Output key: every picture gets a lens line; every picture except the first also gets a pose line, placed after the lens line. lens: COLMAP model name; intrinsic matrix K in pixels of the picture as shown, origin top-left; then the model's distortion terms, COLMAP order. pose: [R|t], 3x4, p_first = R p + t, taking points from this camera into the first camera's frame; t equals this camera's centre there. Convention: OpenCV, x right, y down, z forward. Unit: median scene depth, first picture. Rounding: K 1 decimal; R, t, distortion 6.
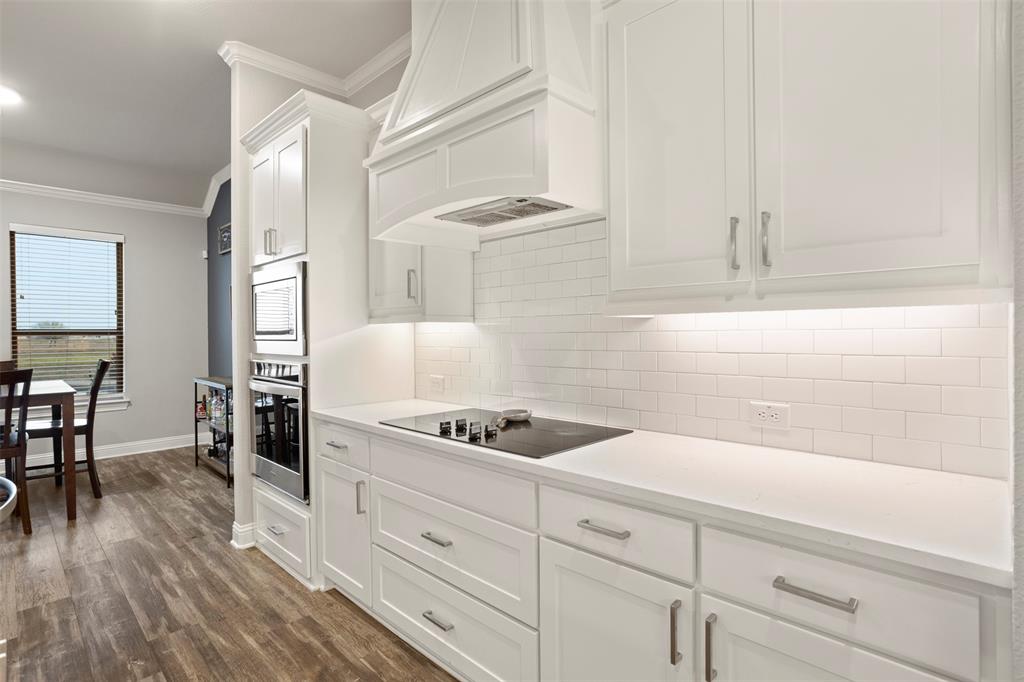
lens RADIAL K [[513.3, 0, 511.6], [0, 513.3, 335.6], [0, 0, 1]] dist [-0.053025, 0.028320]
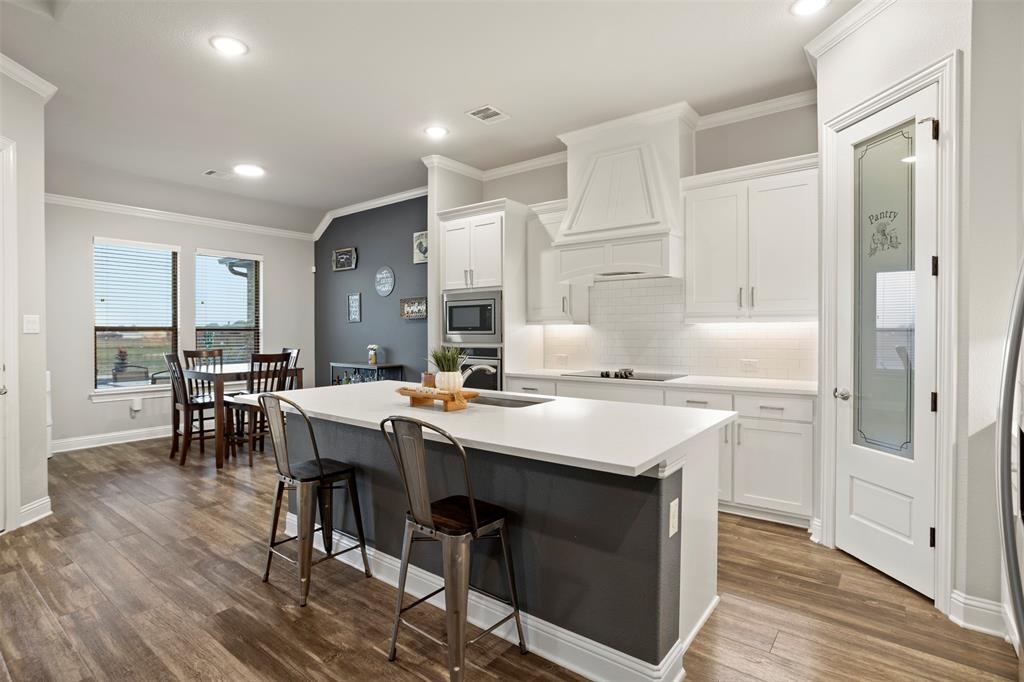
lens RADIAL K [[513.3, 0, 511.6], [0, 513.3, 335.6], [0, 0, 1]] dist [-0.053025, 0.028320]
pose [[0.993826, 0.002120, 0.110930, -0.497995], [-0.002514, 0.999991, 0.003408, 0.007395], [-0.110921, -0.003666, 0.993822, -0.719638]]
